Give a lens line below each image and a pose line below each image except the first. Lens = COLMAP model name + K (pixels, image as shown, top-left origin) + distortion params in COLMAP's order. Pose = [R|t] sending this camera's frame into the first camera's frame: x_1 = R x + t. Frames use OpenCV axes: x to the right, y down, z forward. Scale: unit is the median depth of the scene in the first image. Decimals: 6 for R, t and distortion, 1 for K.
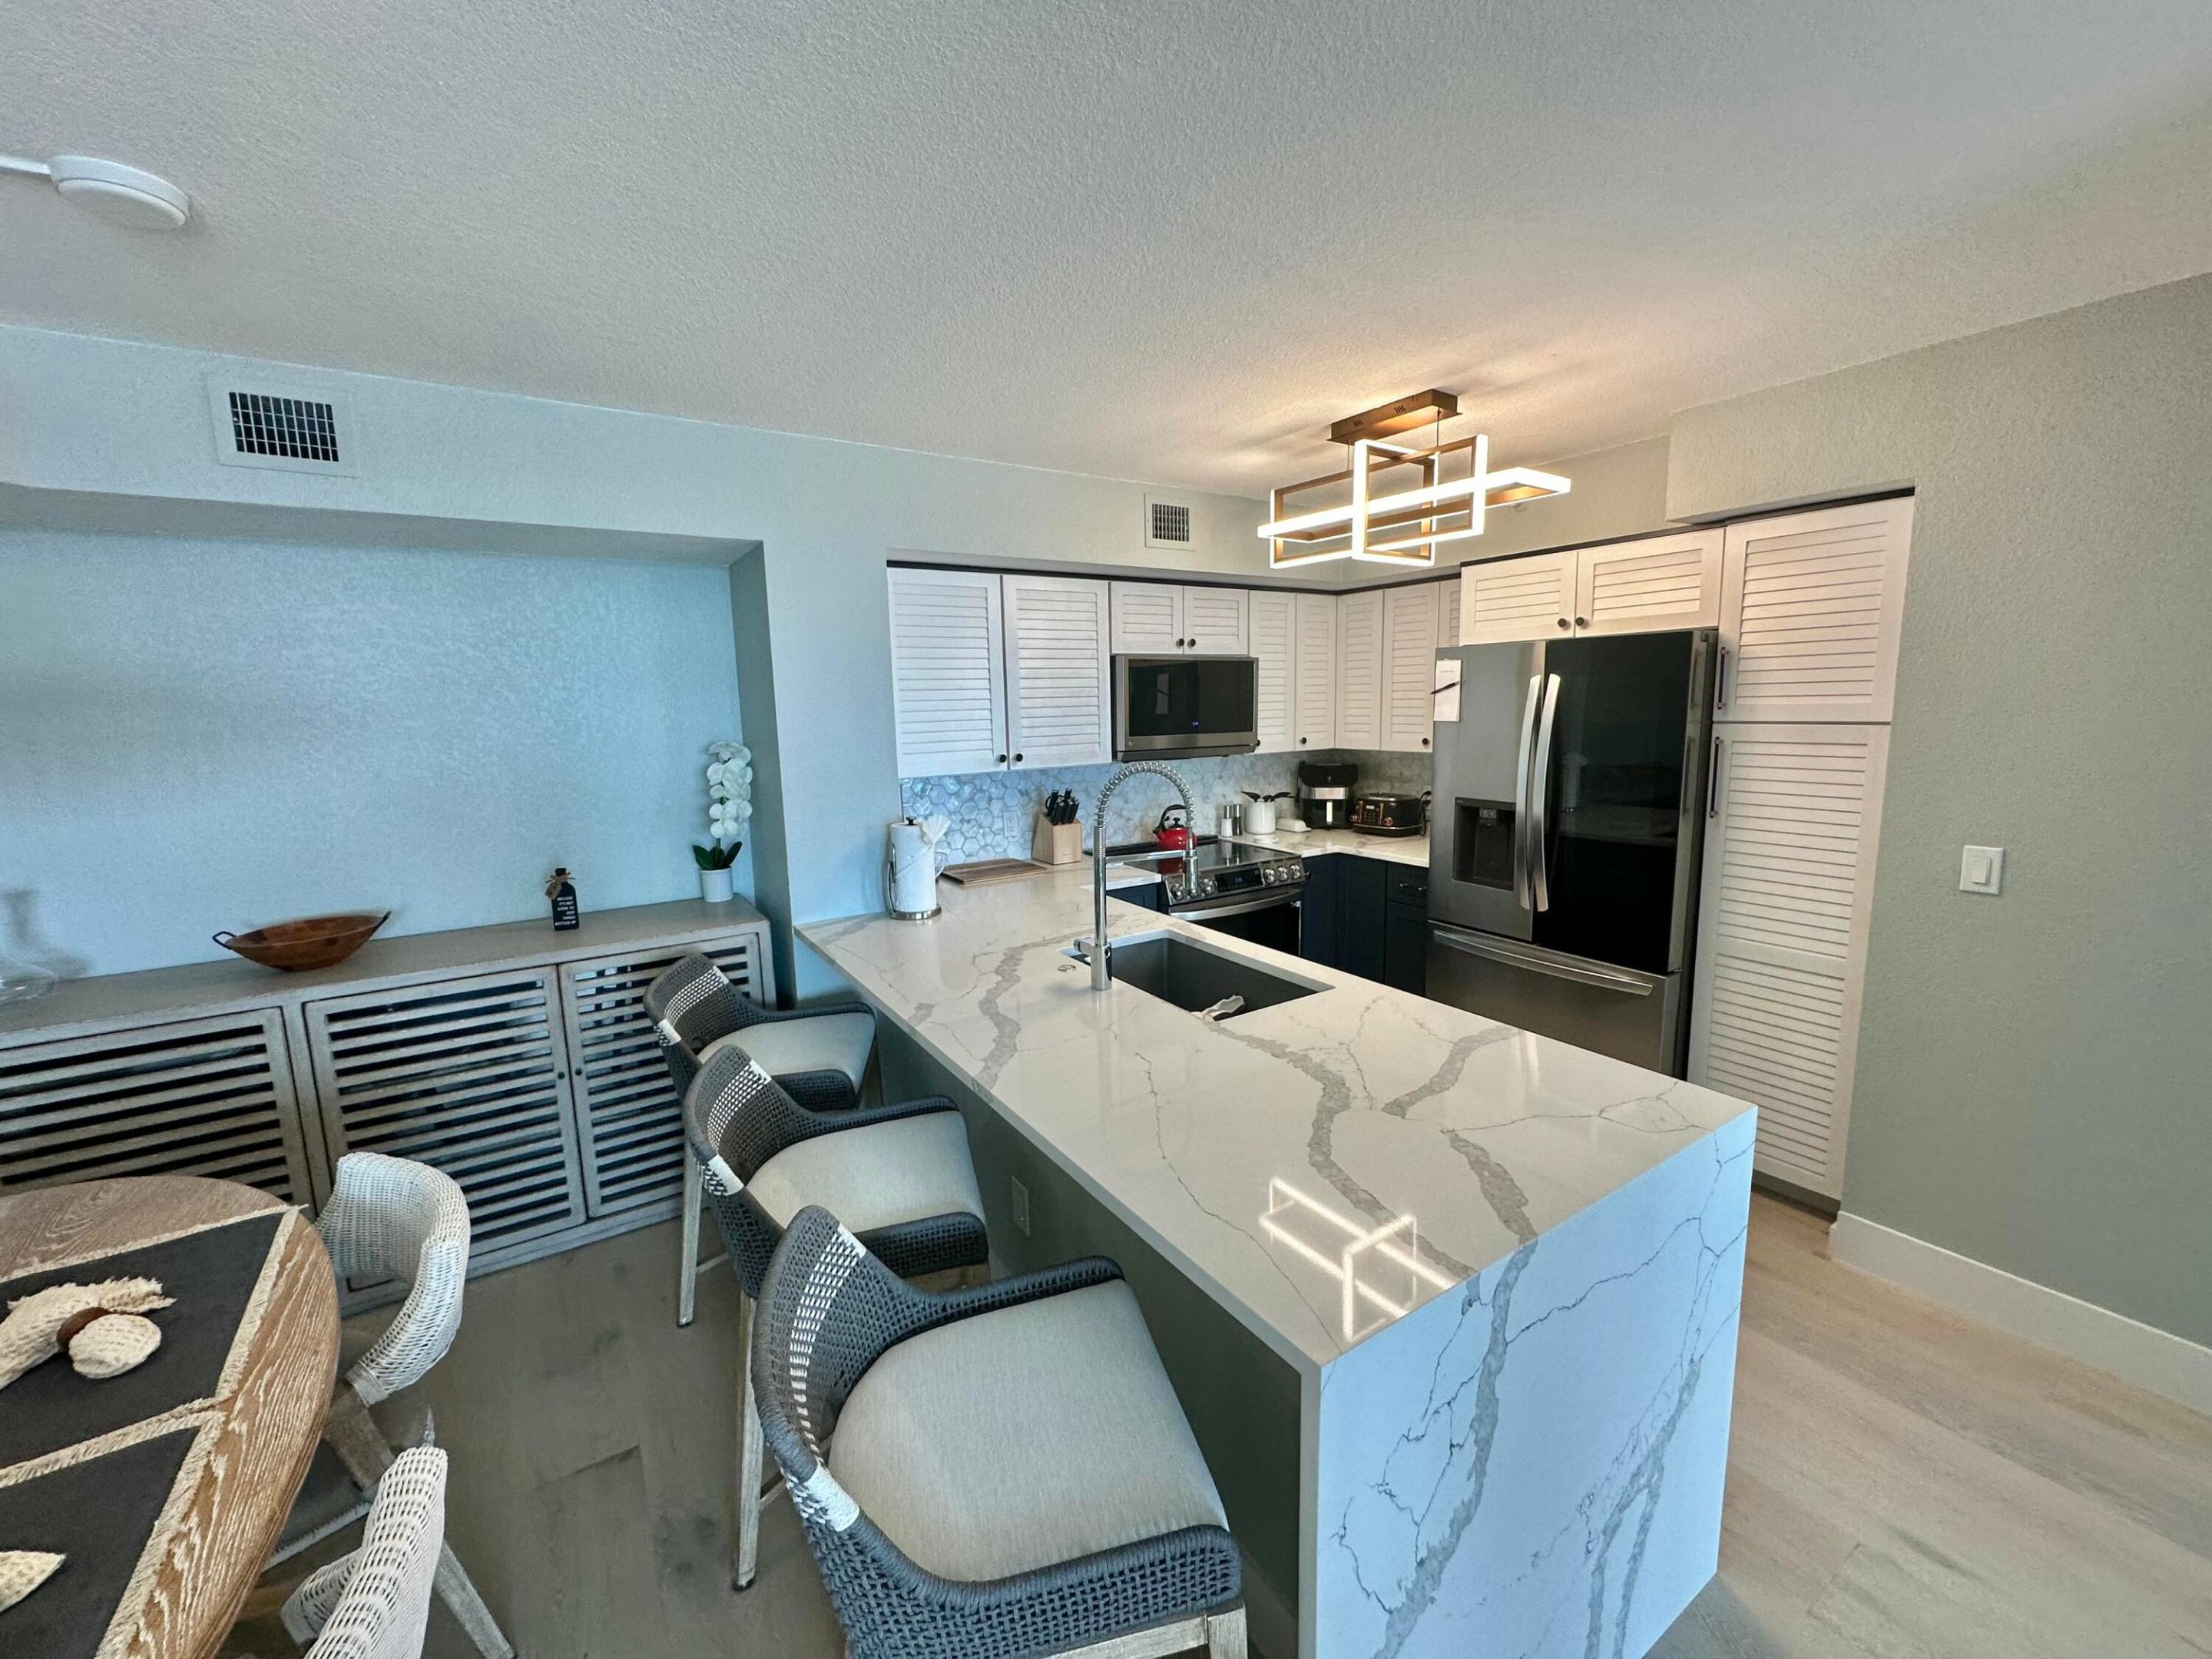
lens RADIAL K [[874.6, 0, 1098.4], [0, 874.6, 829.9], [0, 0, 1]] dist [-0.002334, -0.000029]
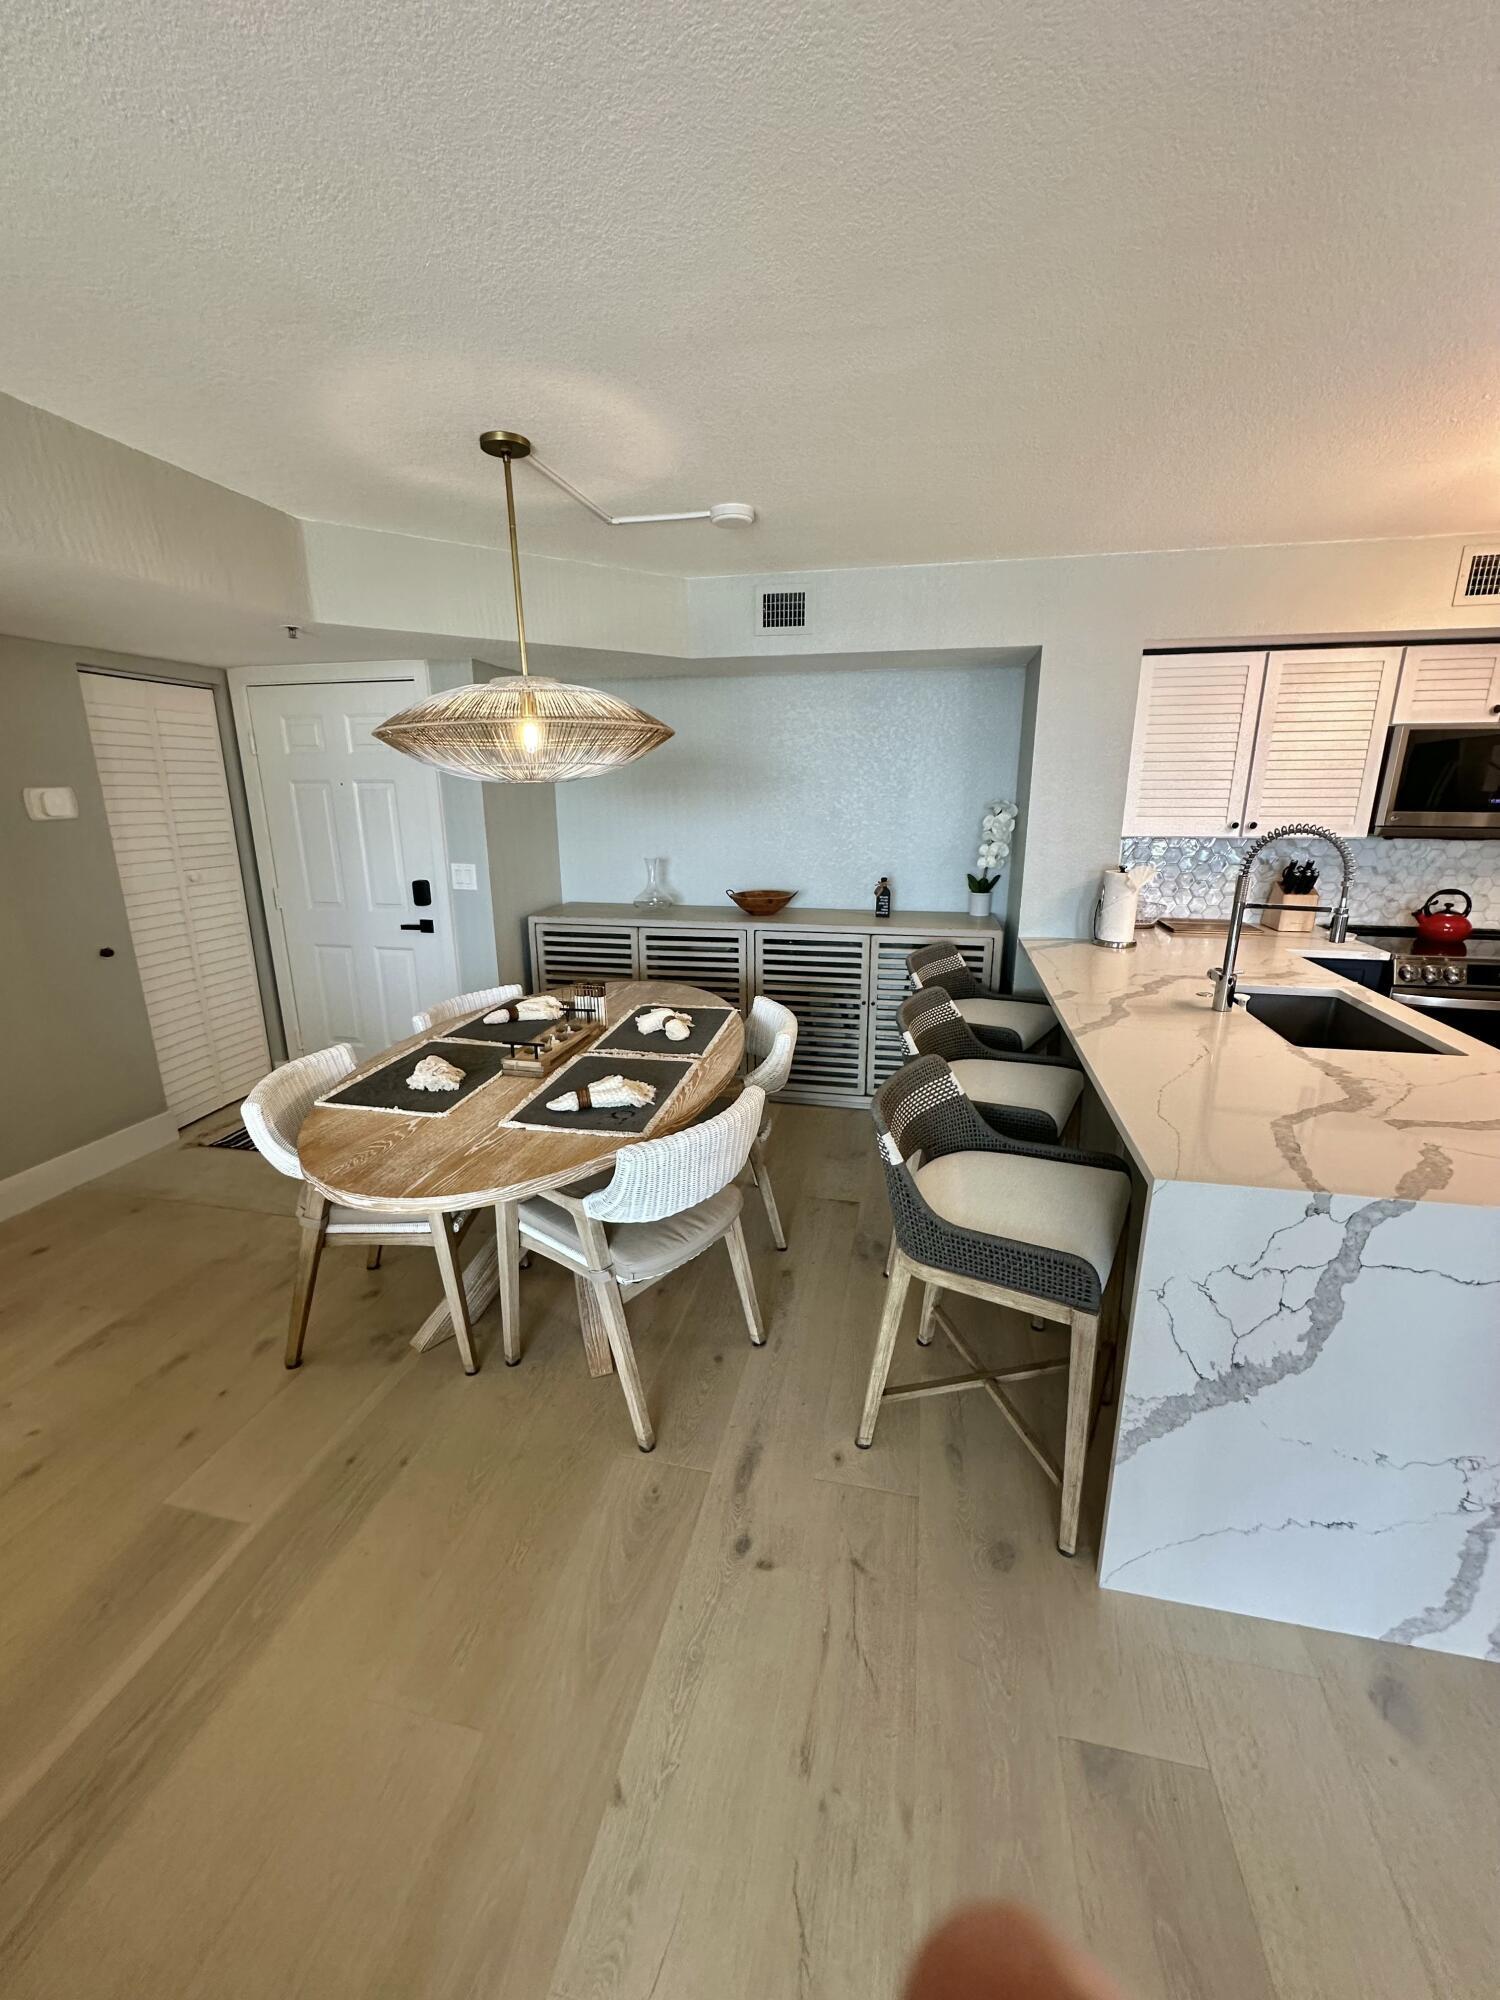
lens RADIAL K [[790.8, 0, 755.3], [0, 790.8, 999.9], [0, 0, 1]] dist [-0.002334, -0.000029]
pose [[0.711234, 0.203469, -0.672864, 0.220441], [-0.116211, 0.978056, 0.172919, 0.040218], [0.693283, -0.044791, 0.719272, -0.192390]]
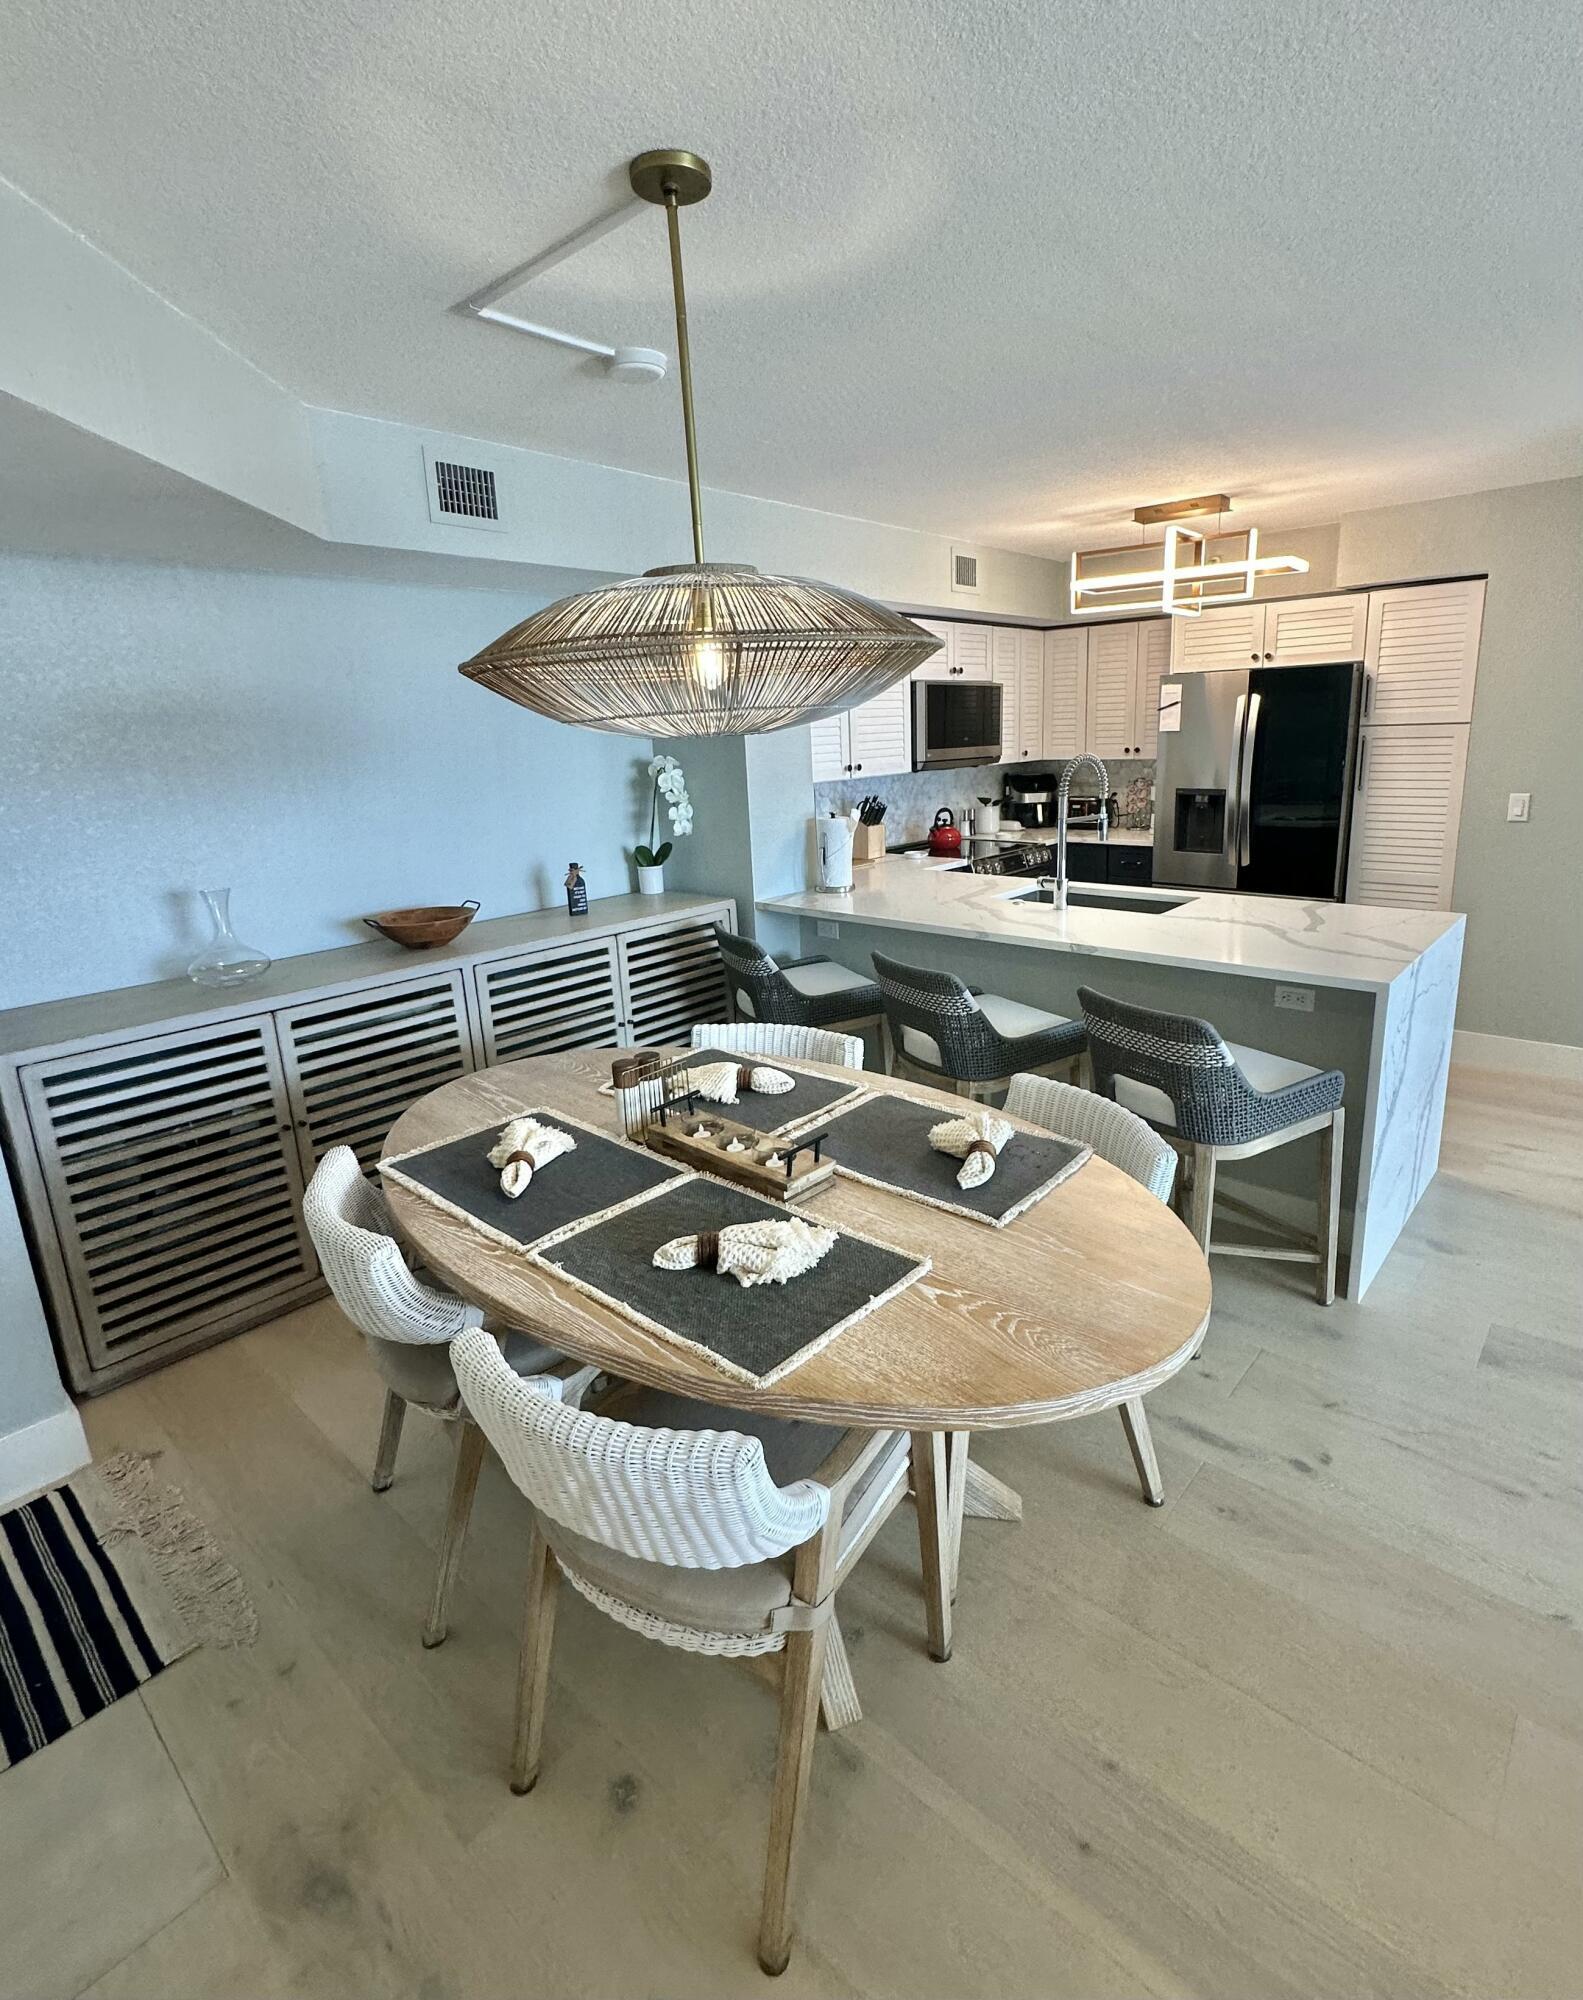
lens RADIAL K [[974.7, 0, 818.1], [0, 974.7, 968.8], [0, 0, 1]] dist [0.003598, 0.000867]
pose [[0.960162, -0.079446, 0.267911, -0.664836], [0.055592, 0.993877, 0.095486, 0.078861], [-0.273857, -0.076788, 0.958700, -0.382065]]
